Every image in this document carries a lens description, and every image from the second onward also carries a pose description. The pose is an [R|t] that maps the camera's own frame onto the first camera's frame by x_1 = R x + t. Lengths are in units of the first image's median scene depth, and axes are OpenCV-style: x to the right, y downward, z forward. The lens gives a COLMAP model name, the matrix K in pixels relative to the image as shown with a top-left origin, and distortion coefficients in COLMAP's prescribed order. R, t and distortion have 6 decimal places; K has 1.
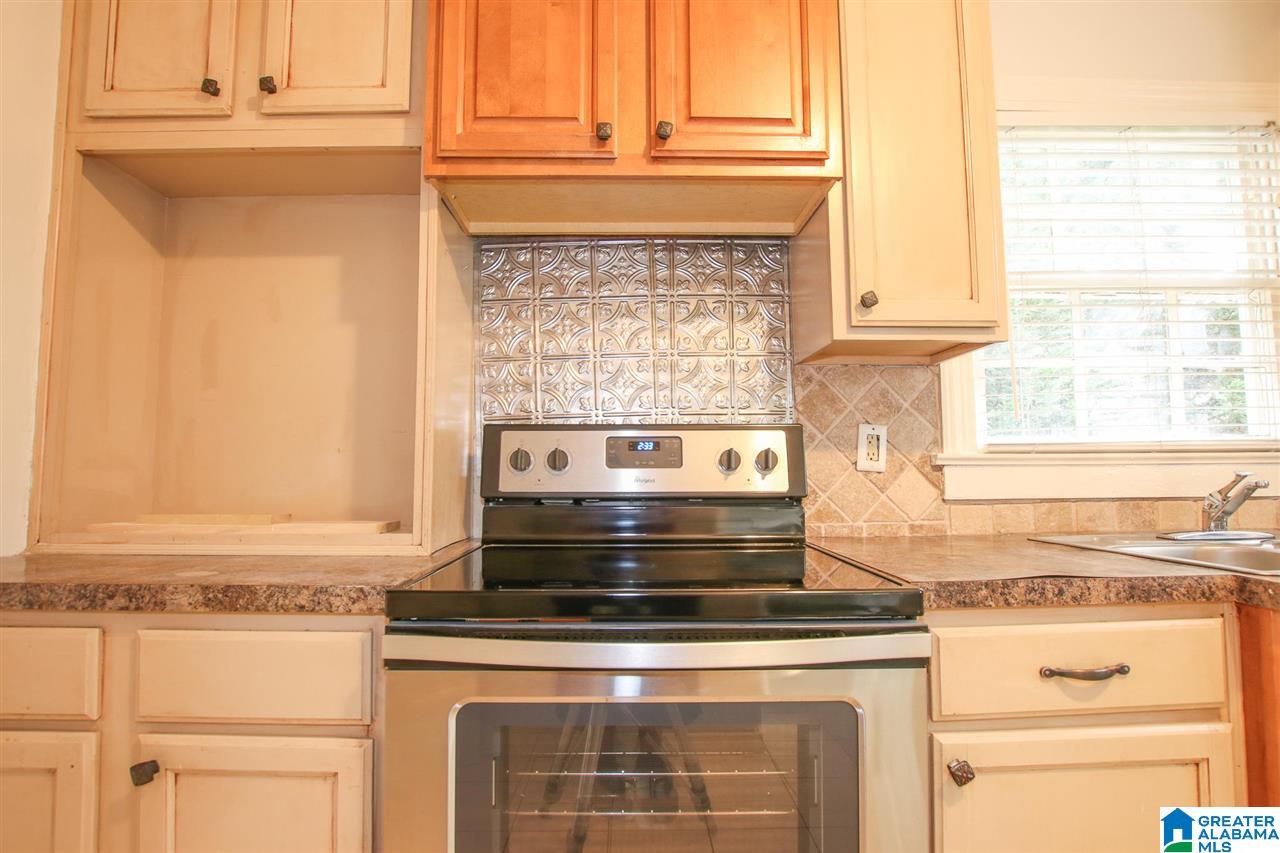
lens RADIAL K [[601.7, 0, 646.6], [0, 601.7, 448.6], [0, 0, 1]] dist [-0.036714, 0.000921]
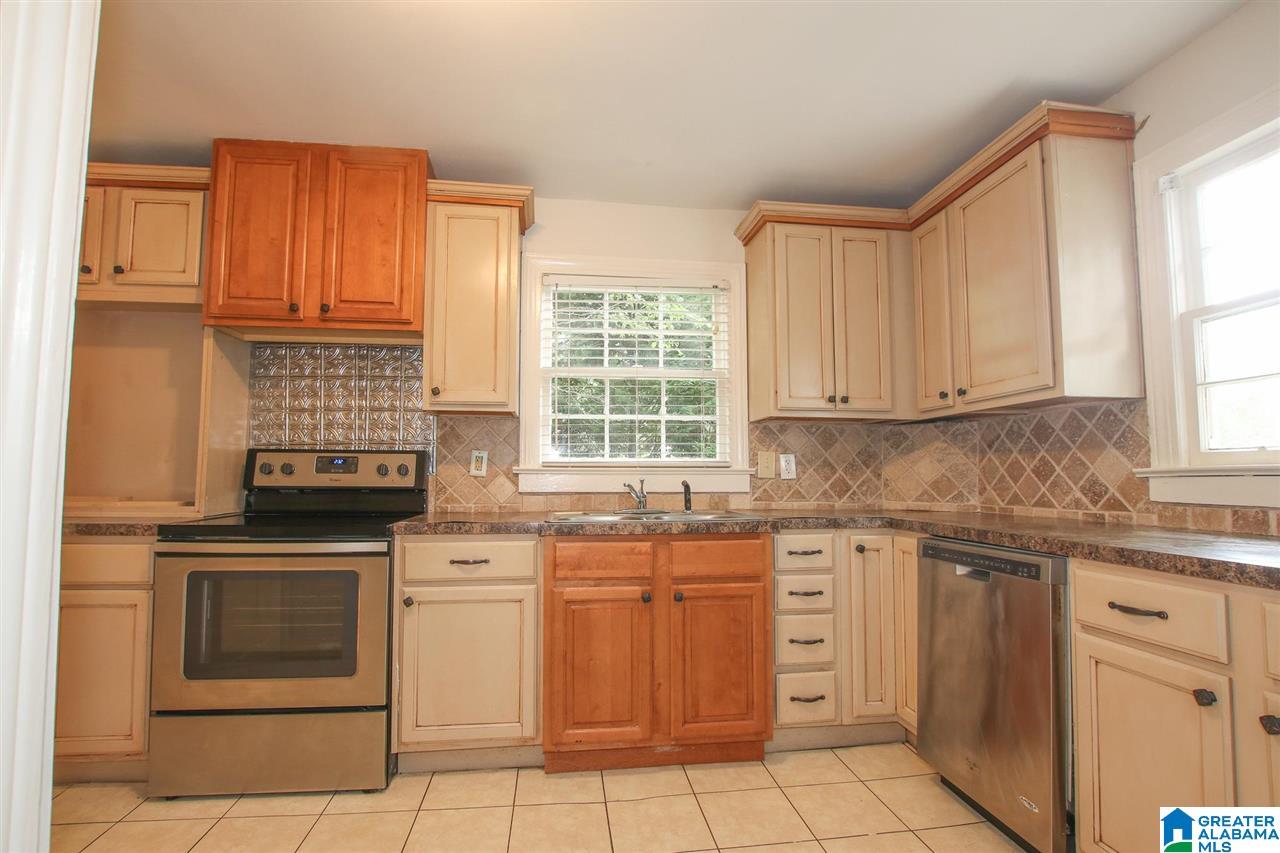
lens RADIAL K [[601.7, 0, 657.9], [0, 601.7, 445.9], [0, 0, 1]] dist [-0.036714, 0.000921]
pose [[0.992326, 0.012160, 0.123052, 0.837443], [-0.011297, 0.999907, -0.007704, -0.055694], [-0.123134, 0.006255, 0.992370, -1.051620]]
